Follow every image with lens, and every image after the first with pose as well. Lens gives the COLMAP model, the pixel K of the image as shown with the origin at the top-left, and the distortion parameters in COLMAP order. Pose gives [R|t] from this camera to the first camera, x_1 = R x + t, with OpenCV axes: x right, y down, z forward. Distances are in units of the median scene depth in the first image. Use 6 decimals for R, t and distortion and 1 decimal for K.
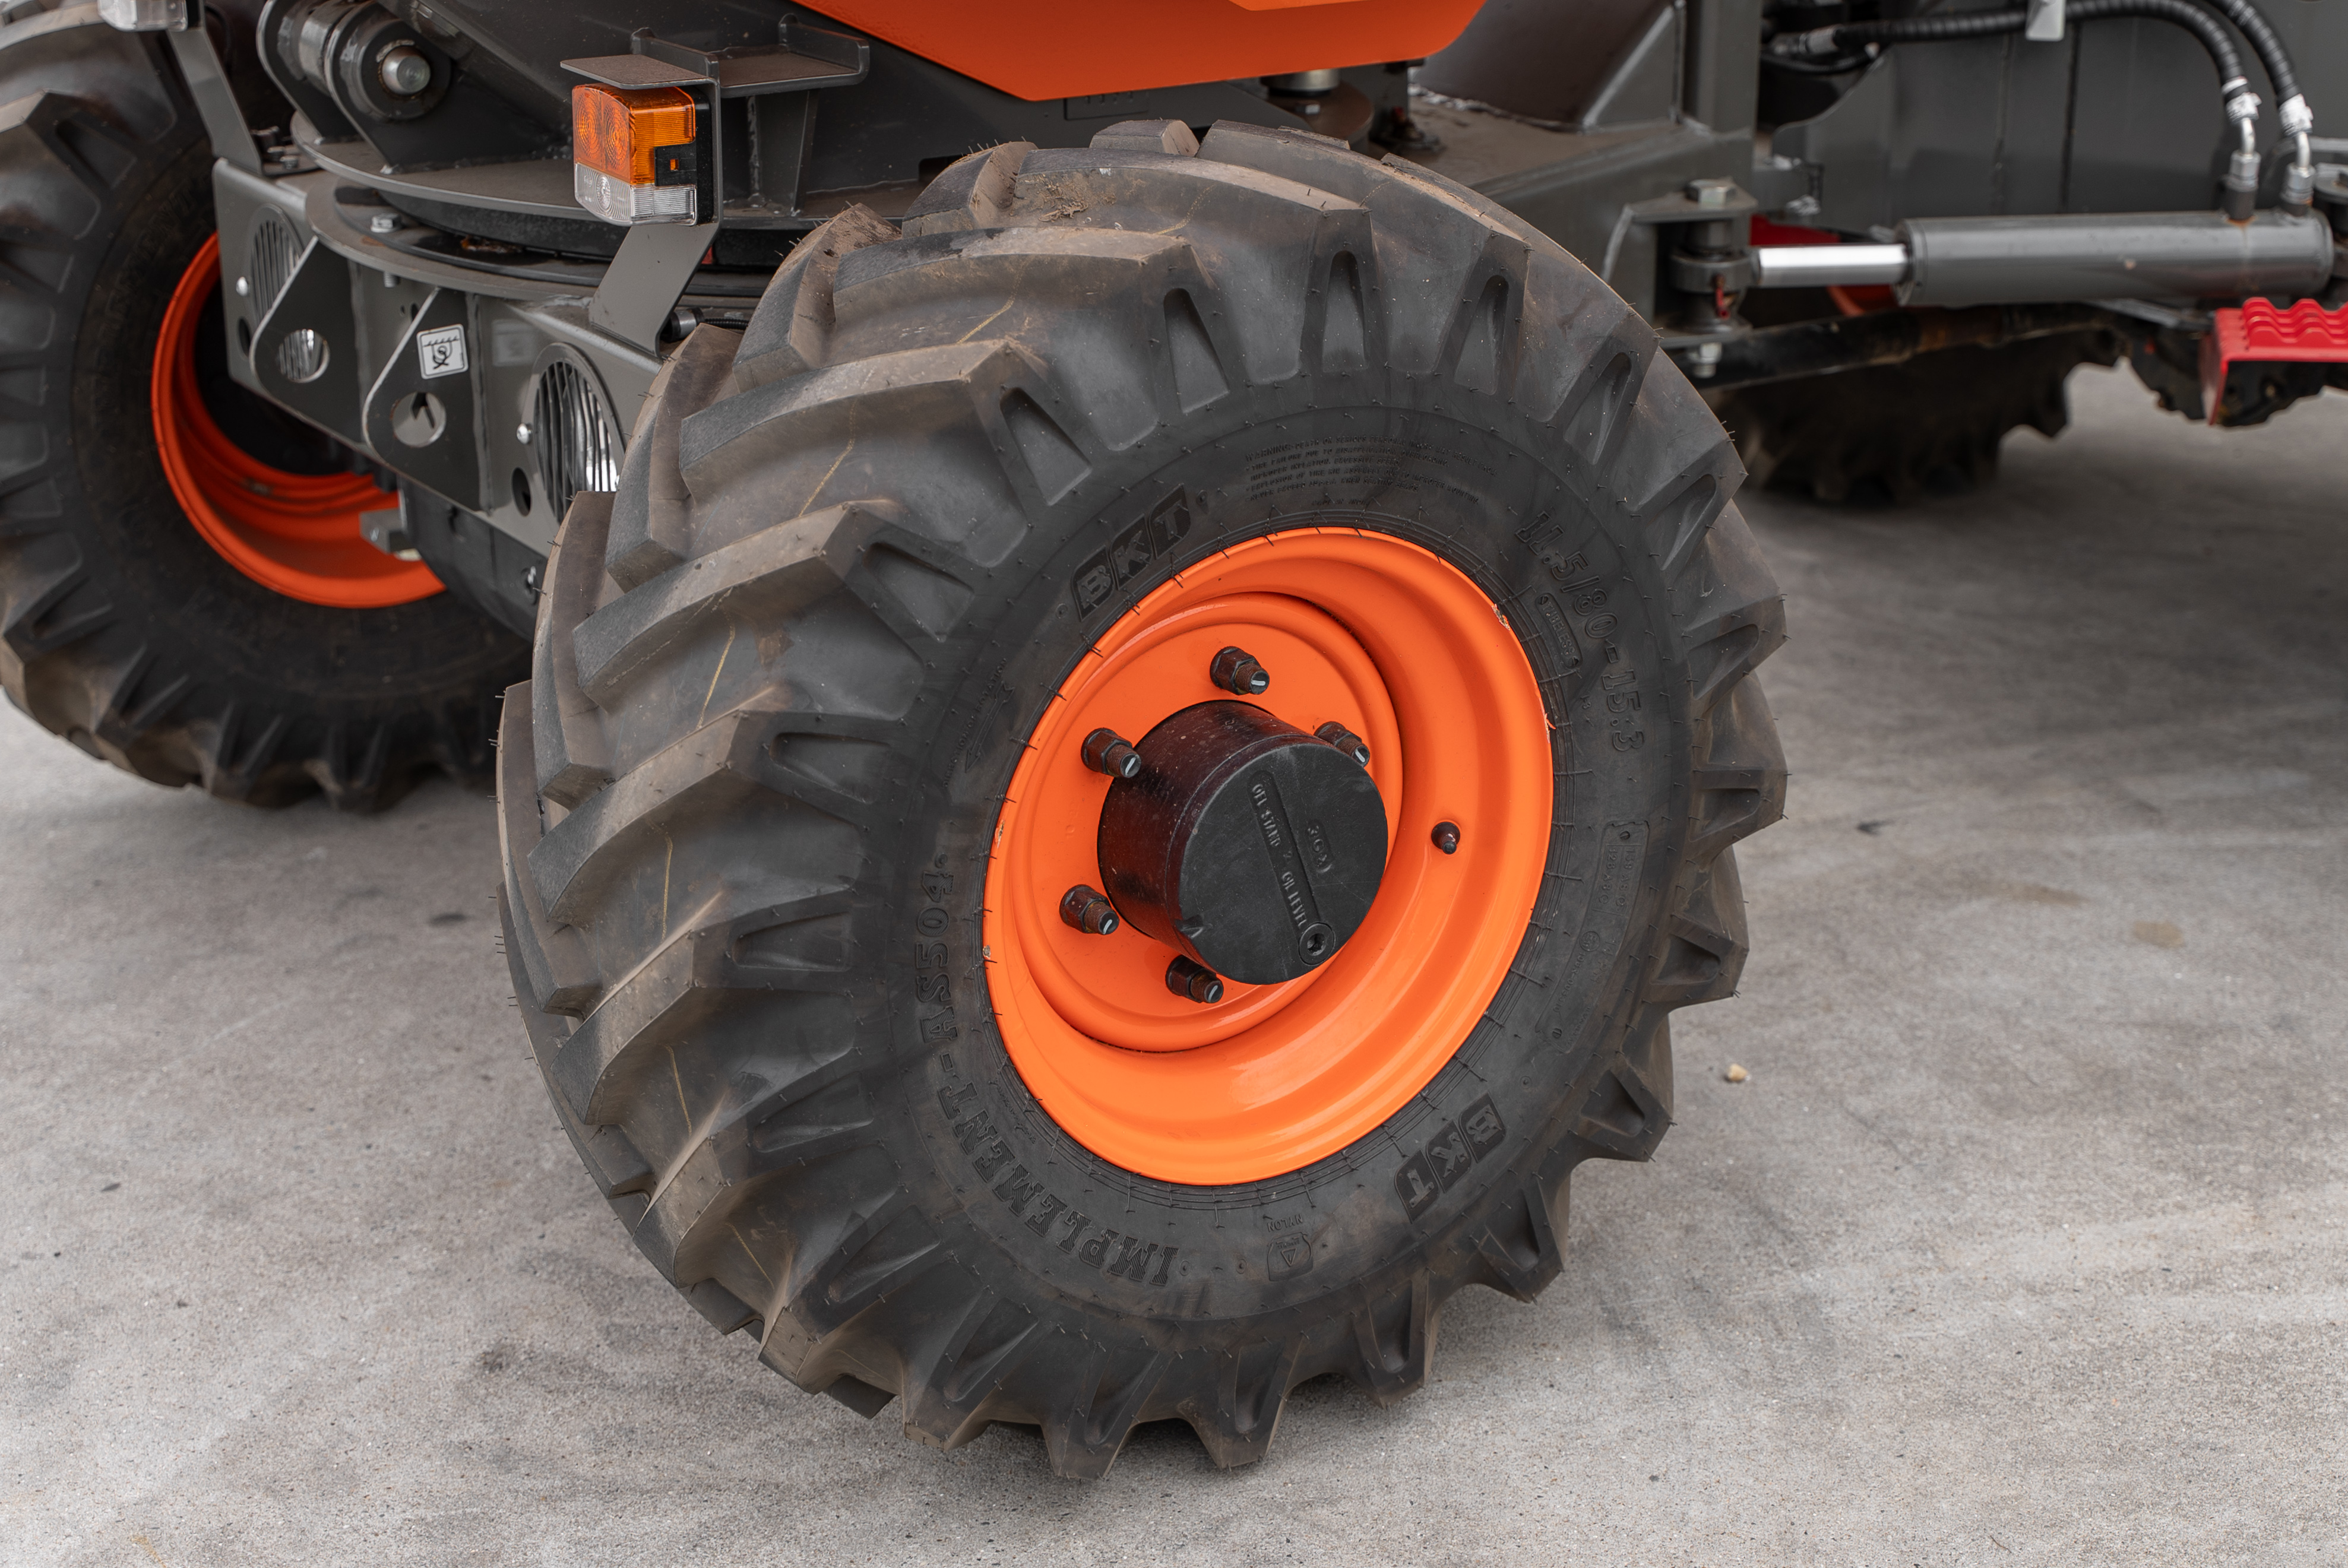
lens RADIAL K [[3714.7, 0, 1173.6], [0, 3714.7, 767.8], [0, 0, 1]] dist [0.030942, 0.000000]
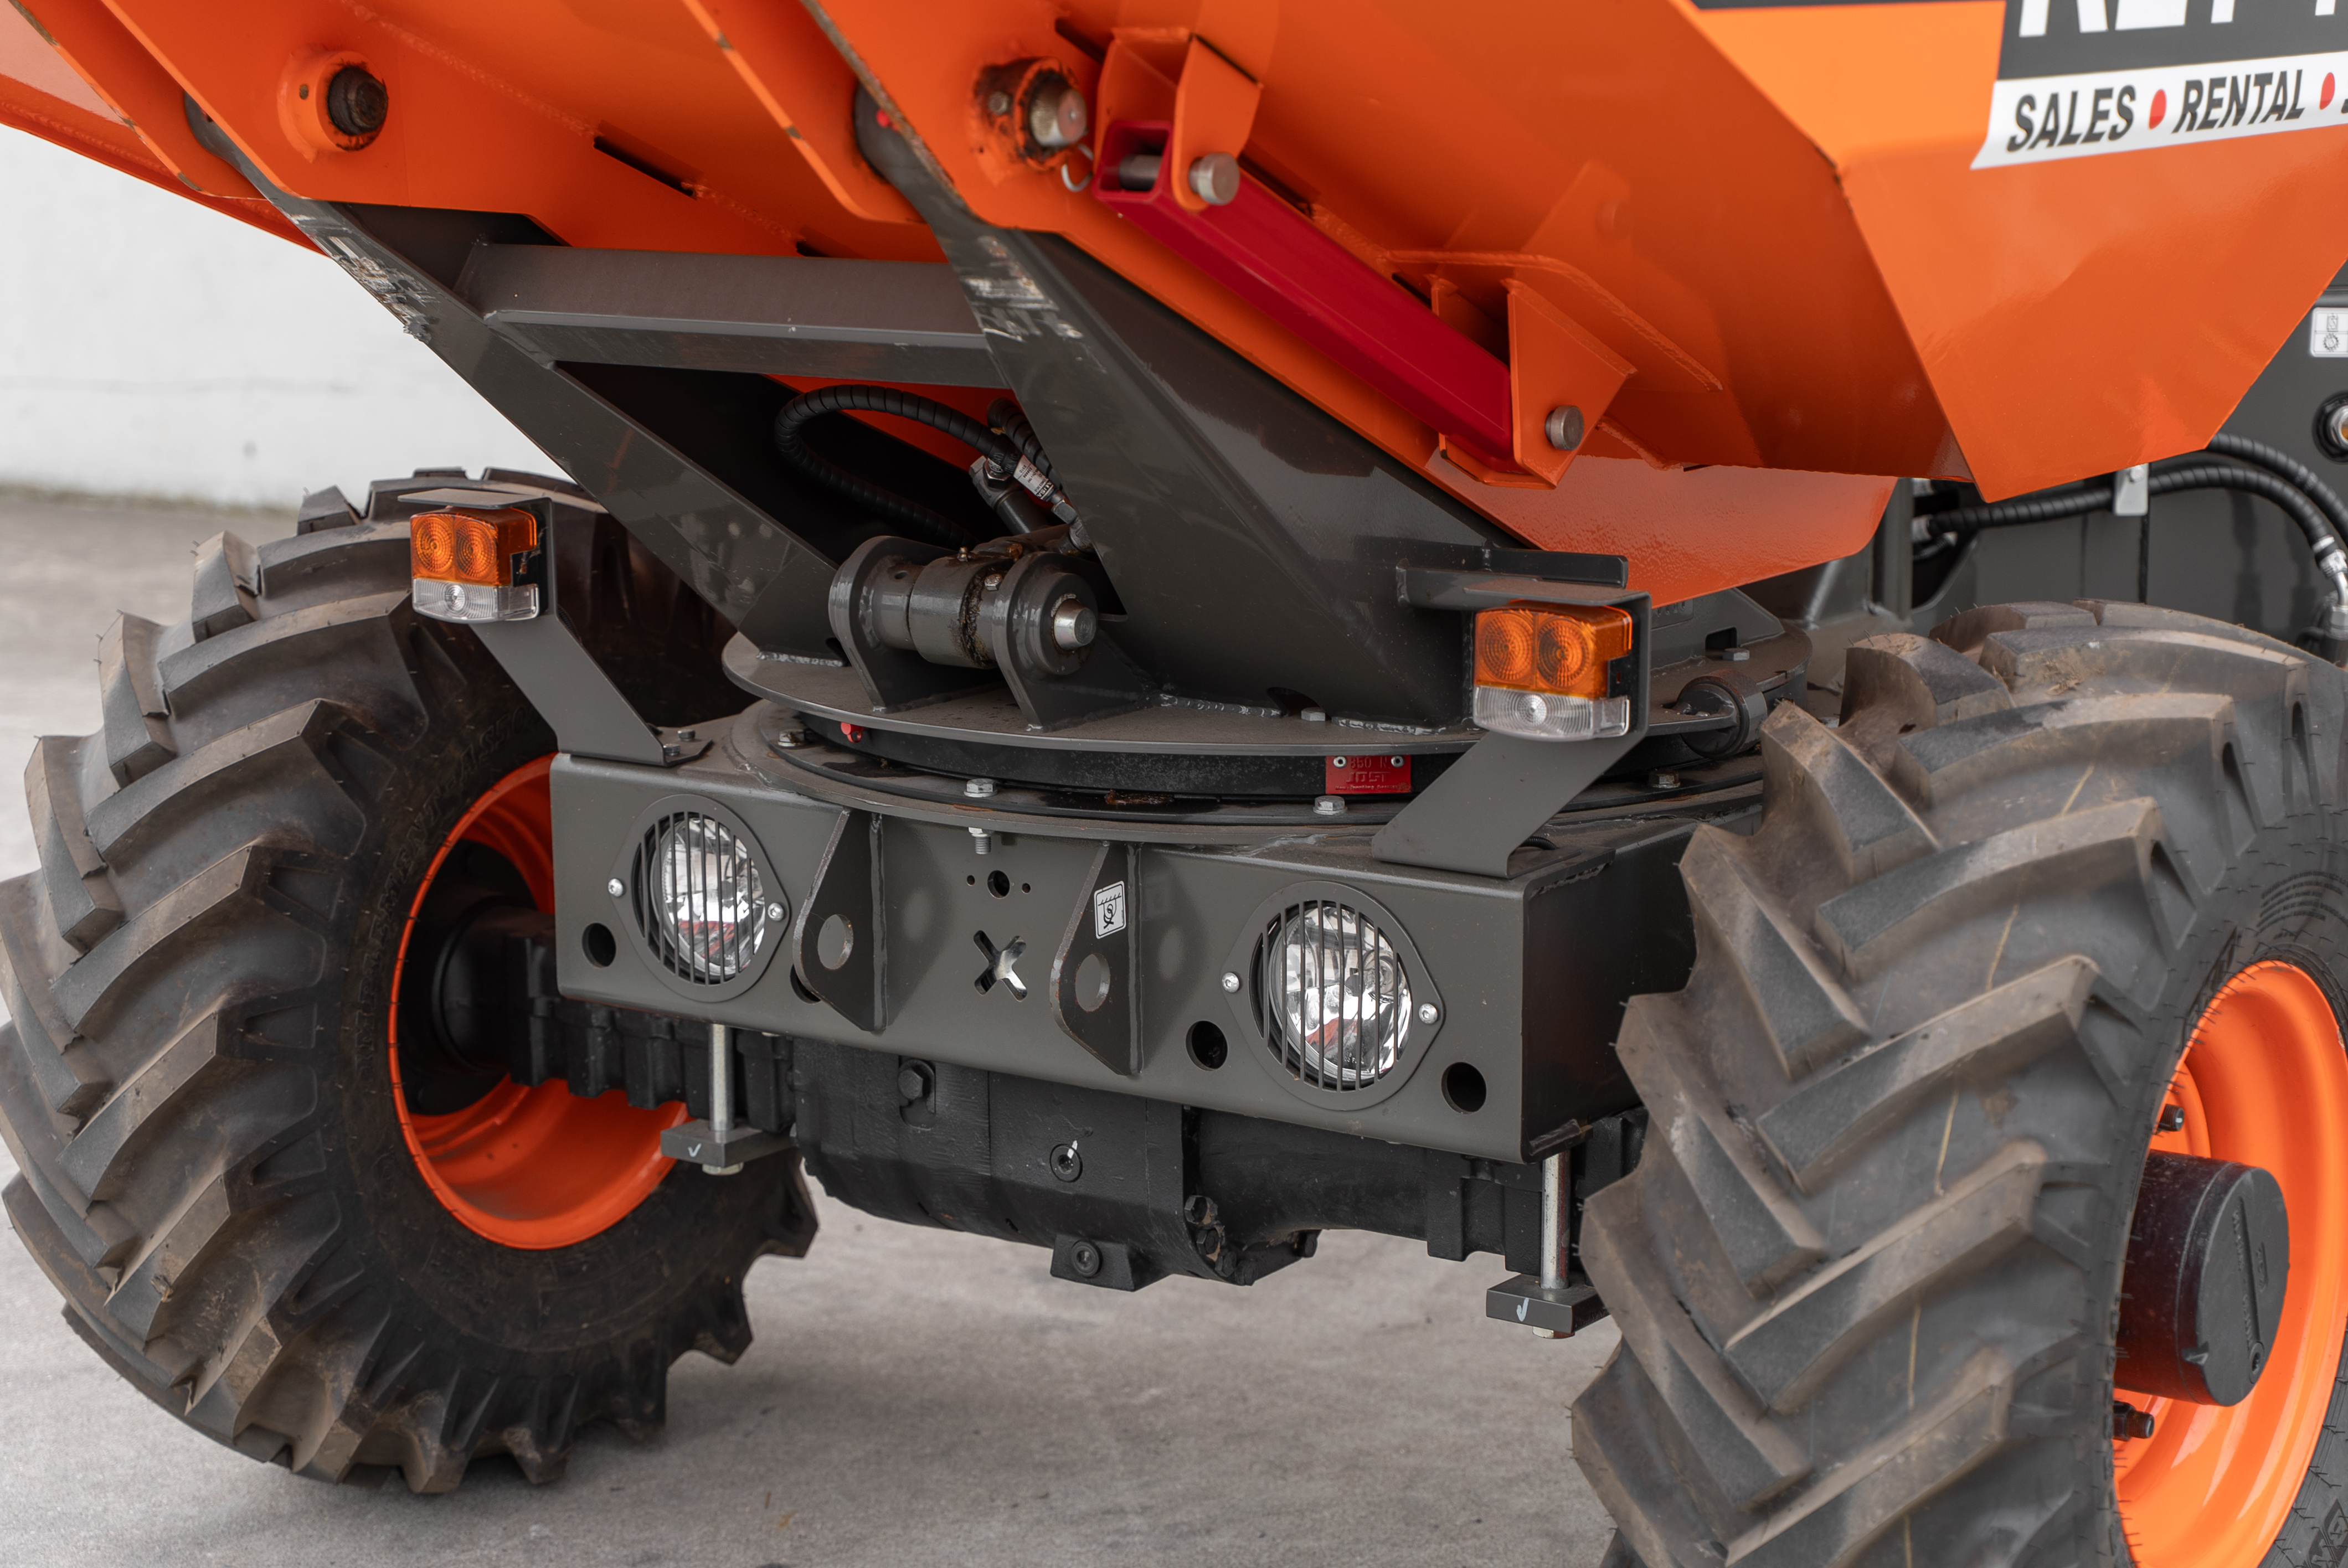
lens RADIAL K [[4391.0, 0, 1176.9], [0, 4391.0, 797.4], [0, 0, 1]] dist [-0.012505, 0.000000]
pose [[0.933954, -0.082634, 0.347710, -0.583850], [0.134427, 0.982682, -0.127538, 0.006674], [-0.331149, 0.165856, 0.928887, -0.064643]]
